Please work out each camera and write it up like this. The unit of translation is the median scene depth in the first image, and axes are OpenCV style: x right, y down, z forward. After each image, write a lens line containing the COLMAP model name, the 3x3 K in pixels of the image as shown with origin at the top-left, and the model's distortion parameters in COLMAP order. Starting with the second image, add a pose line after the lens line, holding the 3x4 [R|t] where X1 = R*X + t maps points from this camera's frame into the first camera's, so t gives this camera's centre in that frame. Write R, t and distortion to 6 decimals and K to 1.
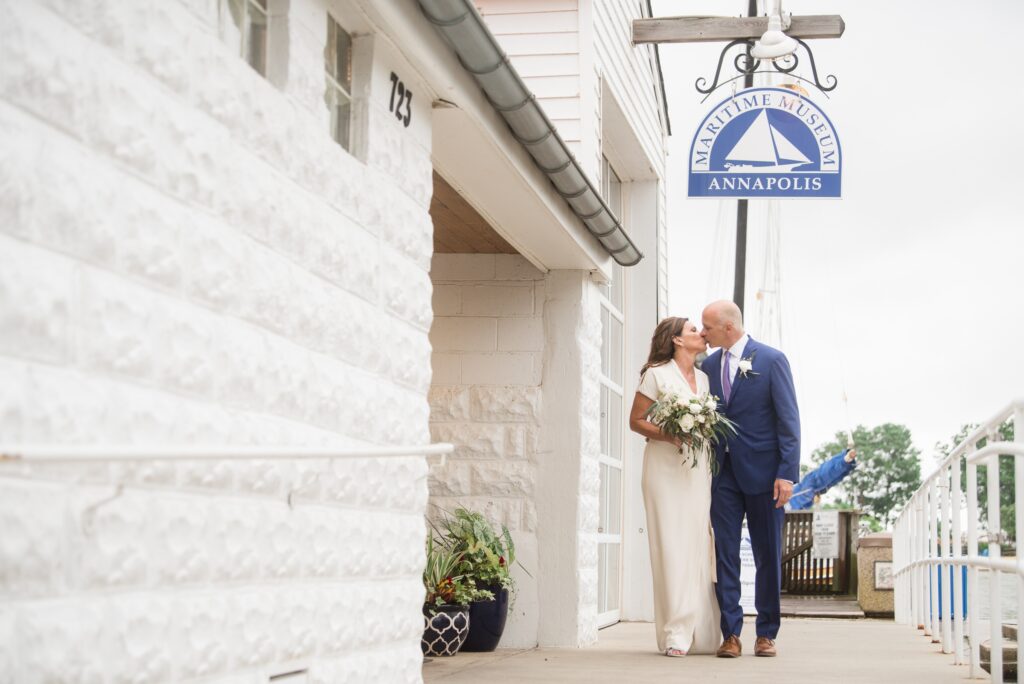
lens RADIAL K [[2112.5, 0, 514.4], [0, 2112.5, 347.5], [0, 0, 1]] dist [0.055523, 0.000000]
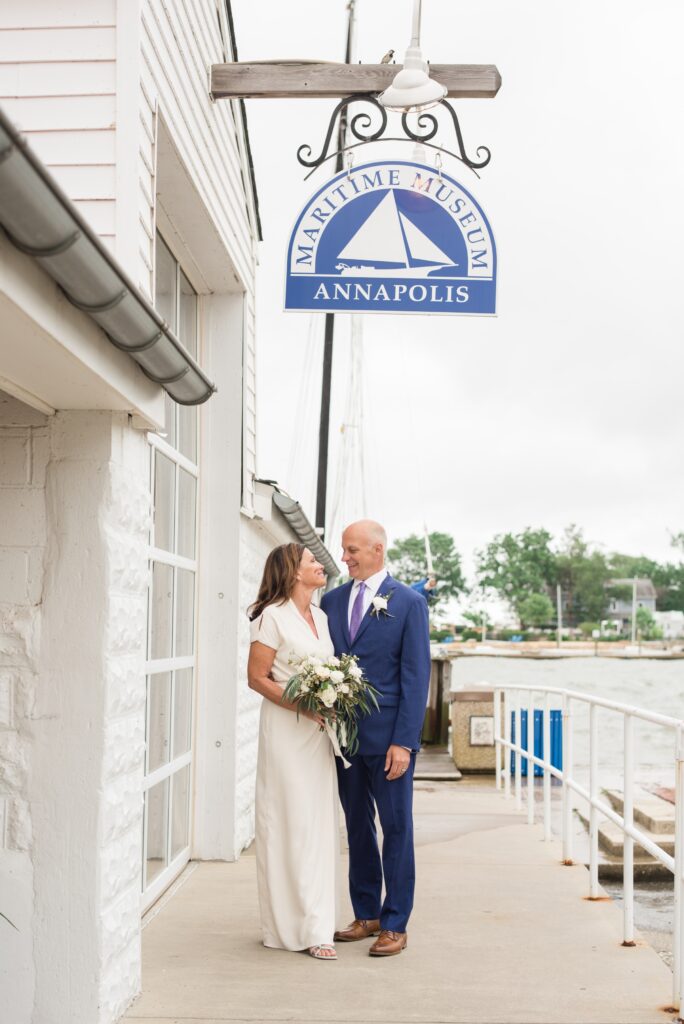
lens RADIAL K [[1740.9, 0, 345.0], [0, 1740.9, 511.7], [0, 0, 1]] dist [-0.107050, 0.000000]
pose [[0.992392, 0.008825, 0.122799, 0.030457], [-0.011982, 0.999616, 0.024993, -0.017316], [-0.122531, -0.026274, 0.992117, 0.410923]]
